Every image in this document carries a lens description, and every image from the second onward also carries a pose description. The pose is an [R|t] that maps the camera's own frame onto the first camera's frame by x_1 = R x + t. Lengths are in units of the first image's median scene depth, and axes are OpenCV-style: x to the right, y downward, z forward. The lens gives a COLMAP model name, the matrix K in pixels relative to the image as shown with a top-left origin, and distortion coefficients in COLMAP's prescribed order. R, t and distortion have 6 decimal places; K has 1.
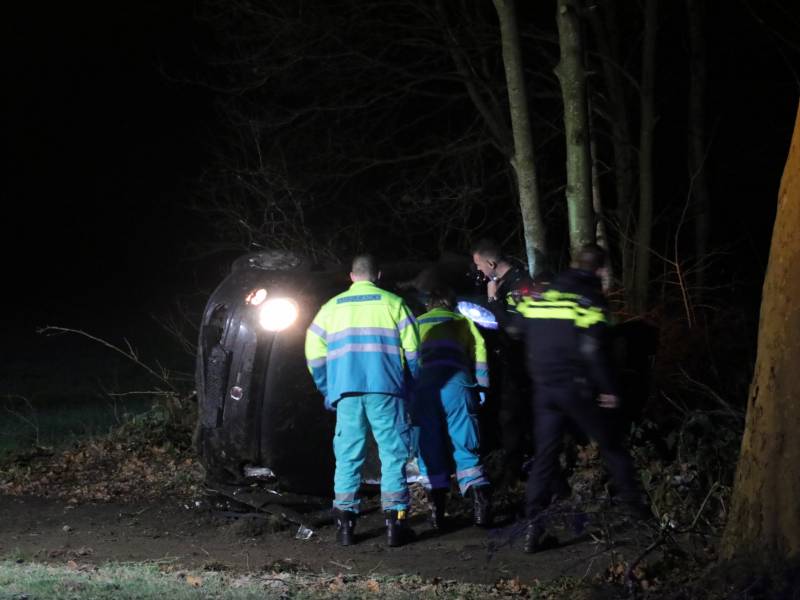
lens RADIAL K [[1902.0, 0, 400.0], [0, 1902.0, 300.0], [0, 0, 1]] dist [0.214388, 0.497603]
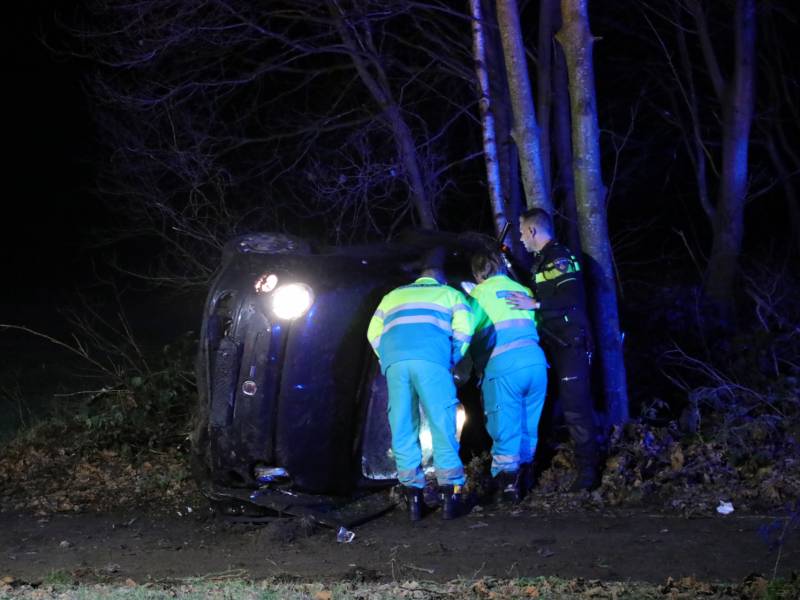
lens RADIAL K [[1902.0, 0, 400.0], [0, 1902.0, 300.0], [0, 0, 1]] dist [0.214388, 0.497603]
pose [[0.983547, -0.030283, 0.178097, -0.175157], [0.028858, 0.999527, 0.010585, -0.001386], [-0.178334, -0.005271, 0.983956, 0.078769]]
